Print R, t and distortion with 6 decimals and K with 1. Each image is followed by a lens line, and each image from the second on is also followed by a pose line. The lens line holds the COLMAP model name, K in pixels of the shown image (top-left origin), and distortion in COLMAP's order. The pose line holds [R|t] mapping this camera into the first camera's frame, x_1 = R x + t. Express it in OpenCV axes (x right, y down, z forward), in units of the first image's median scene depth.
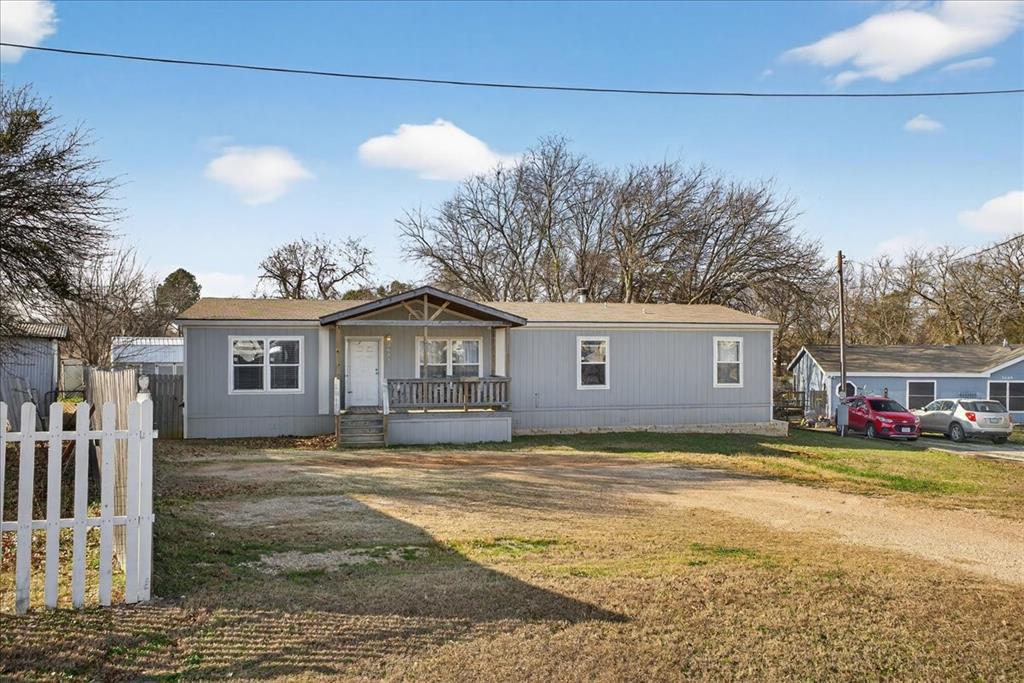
lens RADIAL K [[760.8, 0, 510.8], [0, 760.8, 369.7], [0, 0, 1]] dist [-0.003157, 0.000106]
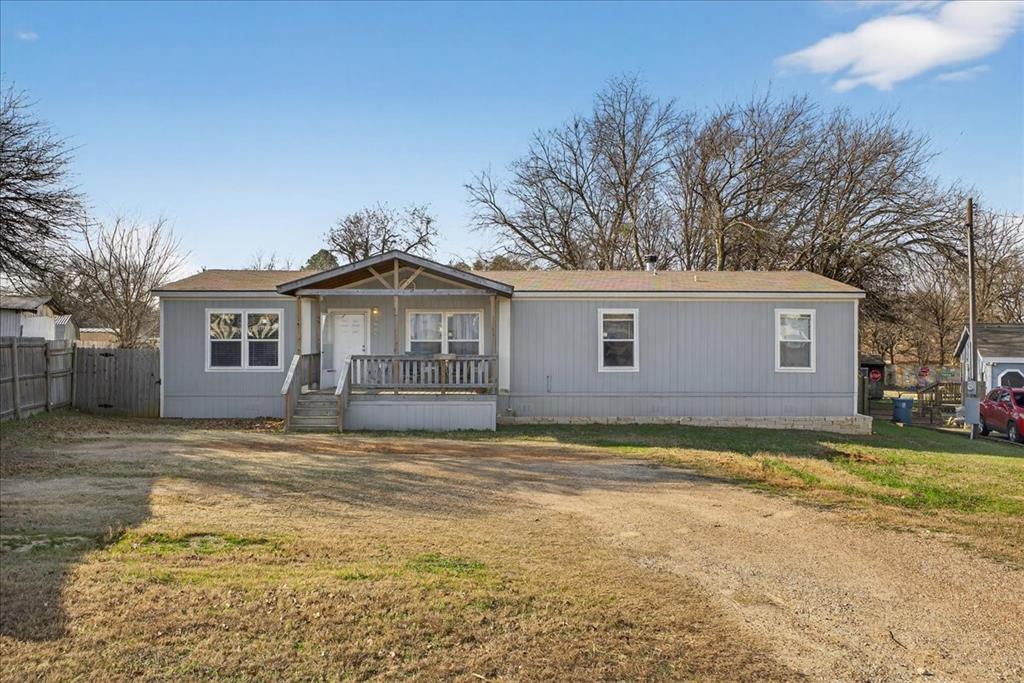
lens RADIAL K [[843.9, 0, 498.6], [0, 843.9, 364.4], [0, 0, 1]] dist [-0.010551, -0.004106]
pose [[0.973624, 0.009903, -0.227942, 0.198088], [-0.008383, 0.999936, 0.007632, 0.012008], [0.228003, -0.005520, 0.973645, 0.071973]]
